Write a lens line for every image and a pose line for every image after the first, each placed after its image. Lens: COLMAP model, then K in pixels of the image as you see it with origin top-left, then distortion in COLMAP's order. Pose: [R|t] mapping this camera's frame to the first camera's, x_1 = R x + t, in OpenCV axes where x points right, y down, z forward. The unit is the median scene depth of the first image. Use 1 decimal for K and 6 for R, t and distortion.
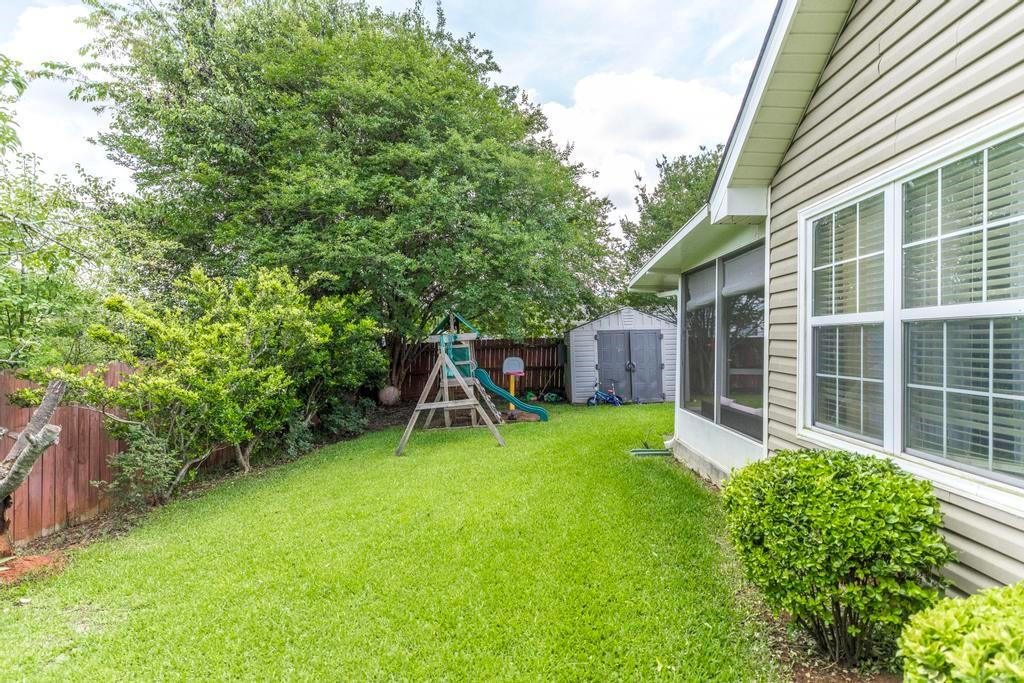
lens RADIAL K [[510.6, 0, 512.0], [0, 510.6, 341.5], [0, 0, 1]] dist [0.003588, 0.000576]
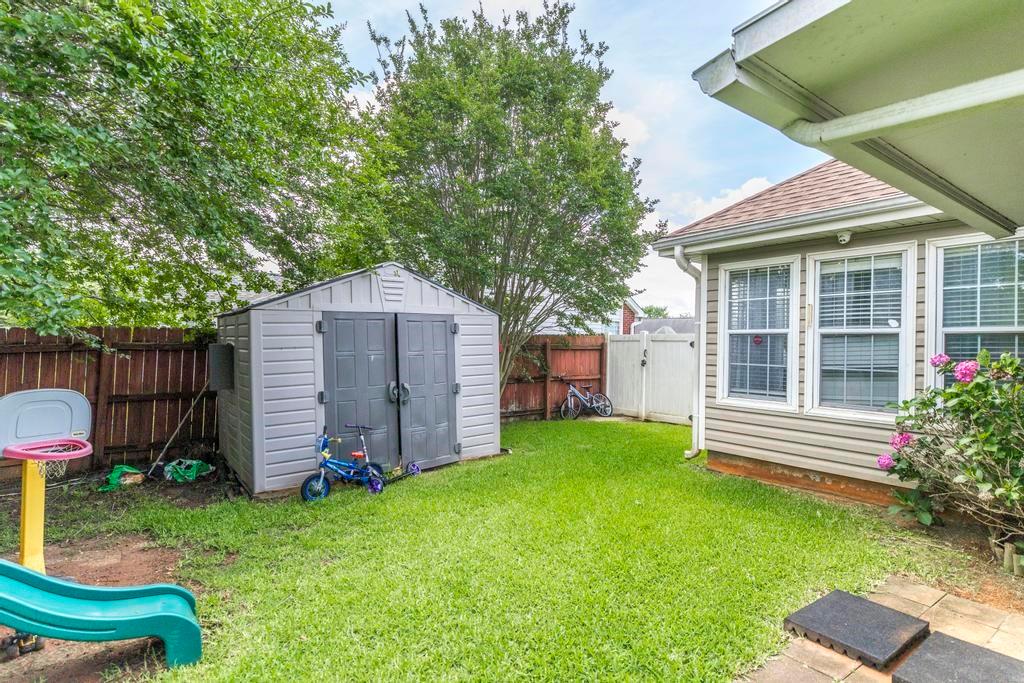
lens RADIAL K [[510.6, 0, 512.0], [0, 510.6, 341.5], [0, 0, 1]] dist [0.003588, 0.000576]
pose [[0.779132, 0.008789, 0.626798, 0.024979], [-0.008284, 0.999959, -0.003725, 0.003759], [-0.626805, -0.002290, 0.779173, 0.573814]]
